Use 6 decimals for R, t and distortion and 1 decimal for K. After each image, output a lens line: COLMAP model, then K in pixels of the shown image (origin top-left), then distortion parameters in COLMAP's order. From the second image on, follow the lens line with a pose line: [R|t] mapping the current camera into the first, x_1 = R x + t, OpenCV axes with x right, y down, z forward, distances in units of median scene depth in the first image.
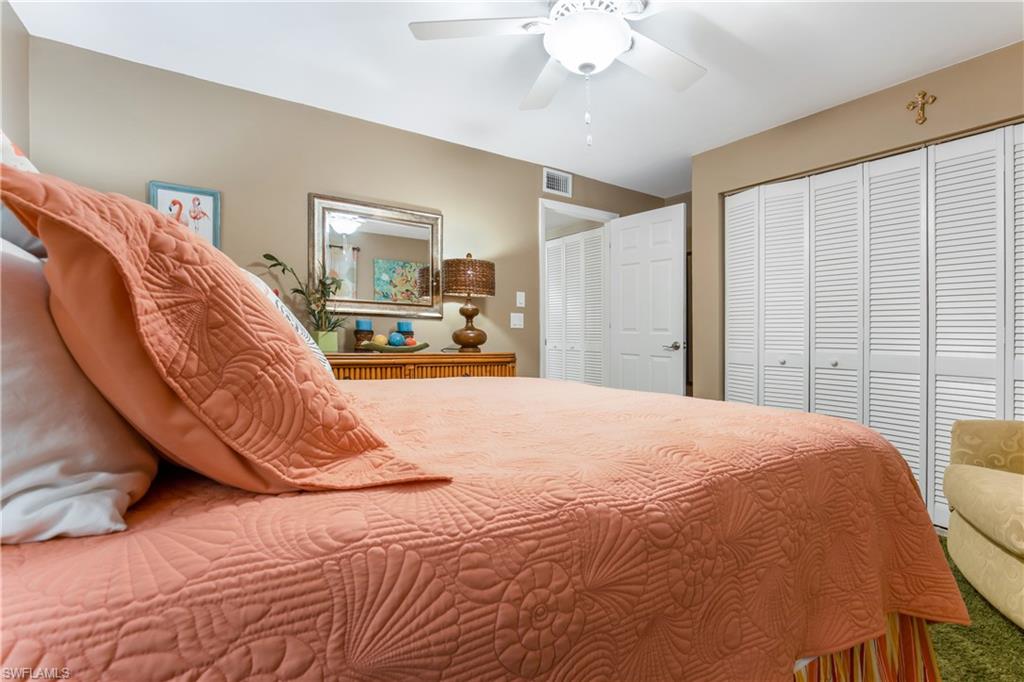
lens RADIAL K [[475.2, 0, 512.7], [0, 475.2, 340.0], [0, 0, 1]] dist [-0.026700, 0.002268]
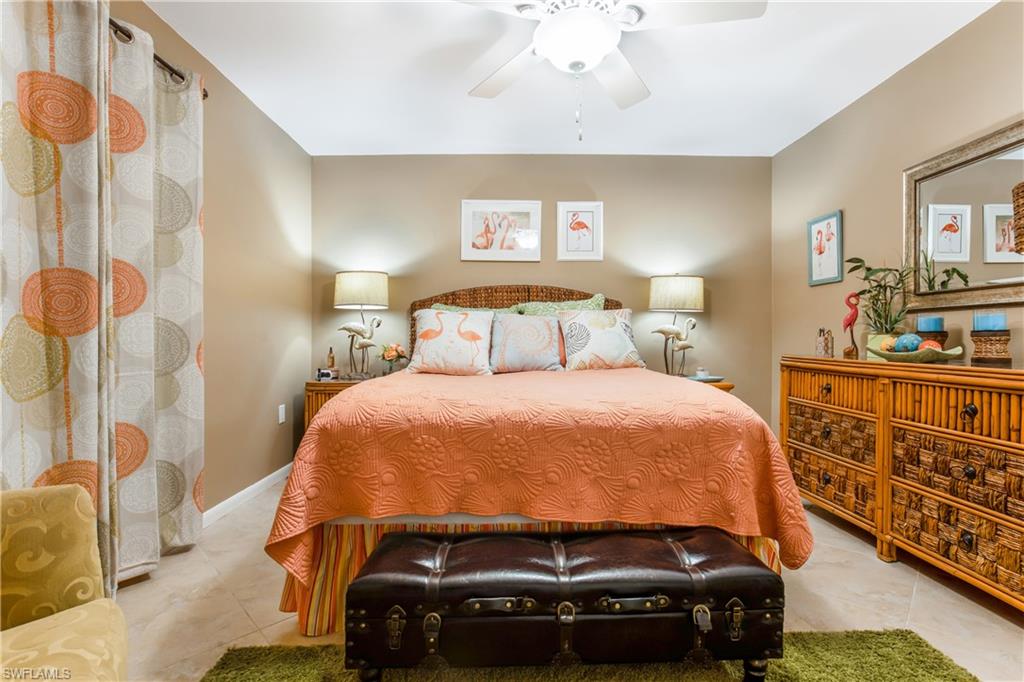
lens RADIAL K [[475.2, 0, 513.2], [0, 475.2, 343.7], [0, 0, 1]] dist [-0.026700, 0.002268]
pose [[-0.514867, -0.005409, -0.857253, 0.709613], [-0.008877, 0.999960, -0.000979, 0.005963], [0.857224, 0.007106, -0.514894, 0.908649]]
